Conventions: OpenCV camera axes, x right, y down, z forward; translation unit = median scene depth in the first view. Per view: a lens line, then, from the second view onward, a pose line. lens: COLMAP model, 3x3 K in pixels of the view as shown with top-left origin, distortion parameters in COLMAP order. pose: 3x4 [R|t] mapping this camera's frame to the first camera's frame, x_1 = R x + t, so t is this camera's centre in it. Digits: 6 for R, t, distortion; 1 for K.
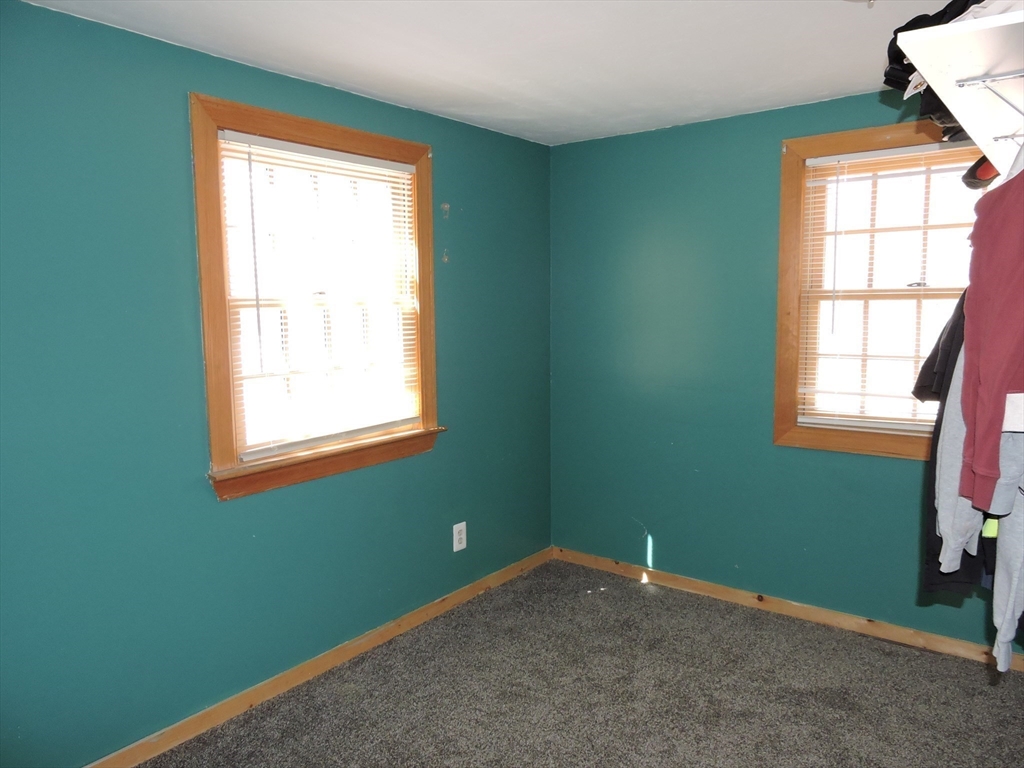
lens RADIAL K [[758.3, 0, 512.6], [0, 758.3, 382.1], [0, 0, 1]] dist [0.049688, 0.006639]
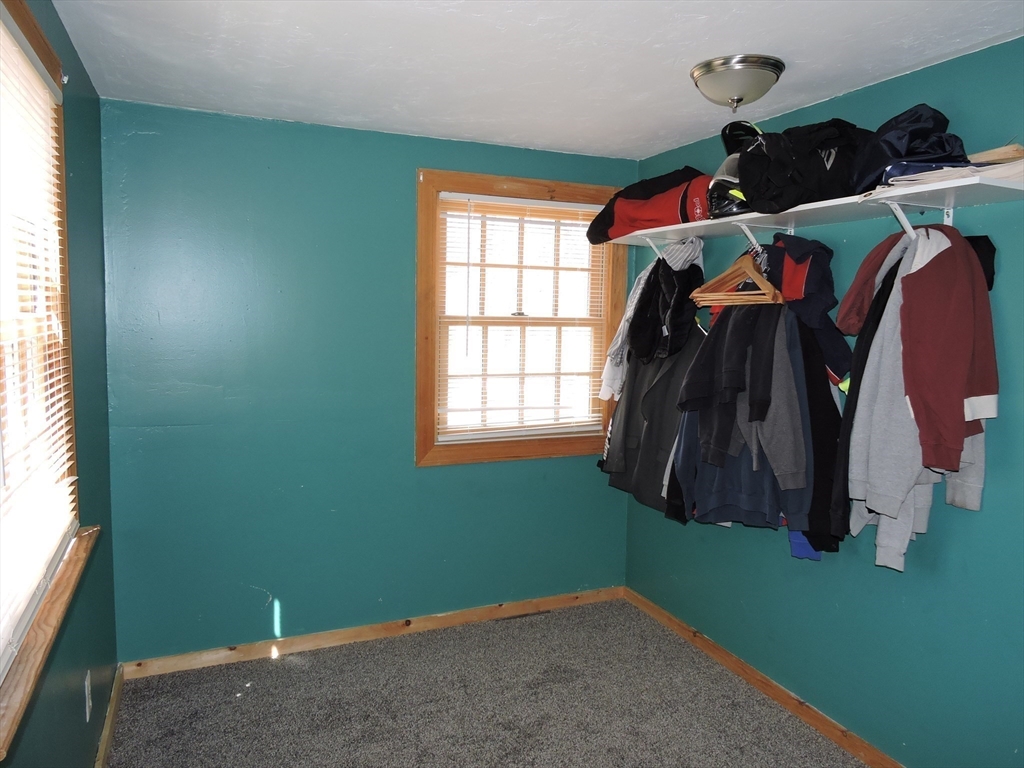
lens RADIAL K [[758.3, 0, 512.4], [0, 758.3, 387.8], [0, 0, 1]] dist [0.049688, 0.006639]
pose [[0.508290, -0.067010, 0.858575, -0.479072], [0.081464, 0.996239, 0.029527, -0.044758], [-0.857324, 0.054935, 0.511837, 0.389188]]
